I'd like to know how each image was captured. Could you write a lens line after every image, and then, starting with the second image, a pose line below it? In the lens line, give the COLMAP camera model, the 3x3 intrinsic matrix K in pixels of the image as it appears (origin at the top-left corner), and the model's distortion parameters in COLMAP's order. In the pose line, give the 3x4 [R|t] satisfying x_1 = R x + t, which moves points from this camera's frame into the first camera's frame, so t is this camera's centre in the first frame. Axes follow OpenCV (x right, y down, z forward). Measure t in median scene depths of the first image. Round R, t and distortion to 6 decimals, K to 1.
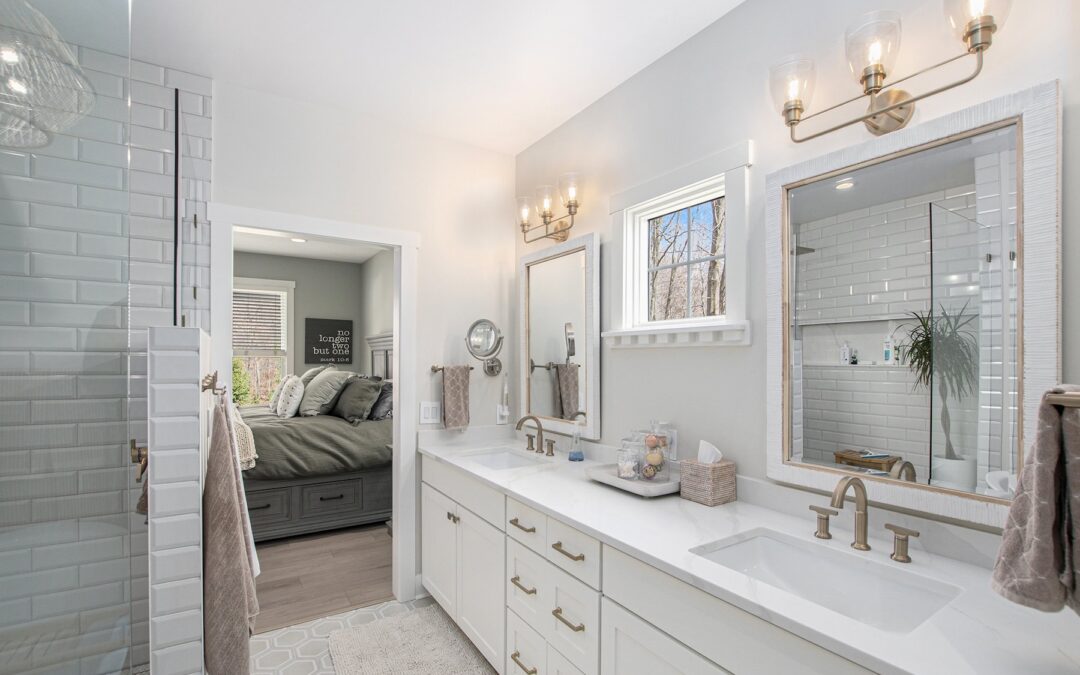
lens RADIAL K [[480.6, 0, 545.0], [0, 480.6, 359.8], [0, 0, 1]] dist [0.000091, 0.000144]
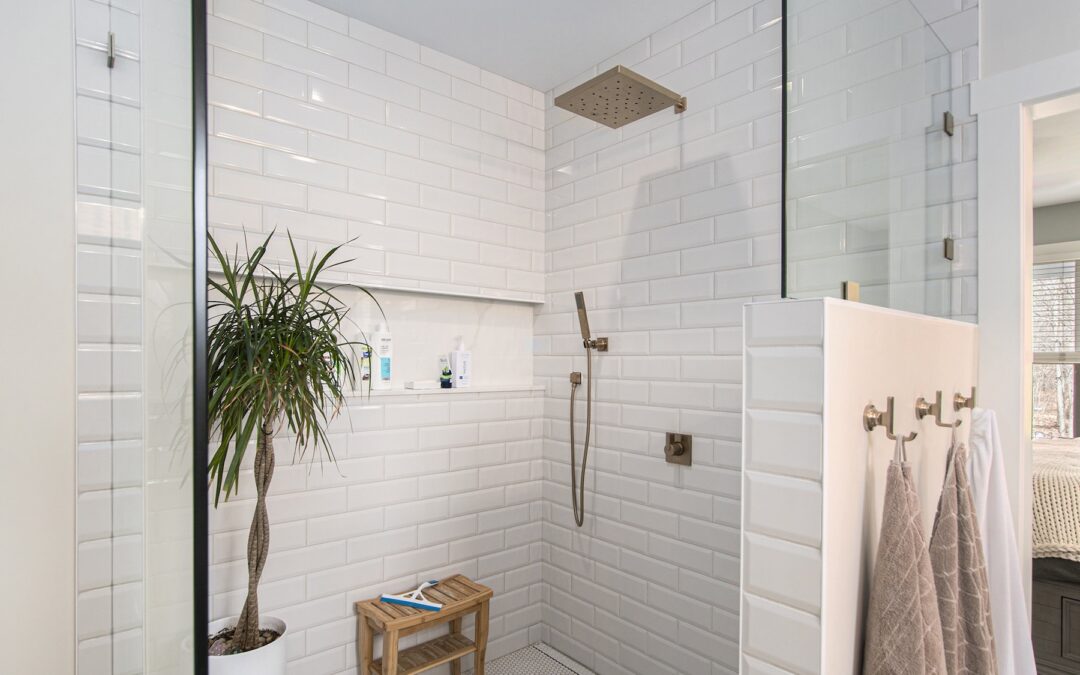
lens RADIAL K [[564.3, 0, 542.8], [0, 564.3, 367.8], [0, 0, 1]] dist [-0.004734, -0.001088]
pose [[0.154381, -0.005637, -0.987995, -0.149584], [0.004610, 0.999977, -0.004985, 0.003348], [0.988001, -0.003785, 0.154403, 0.447843]]
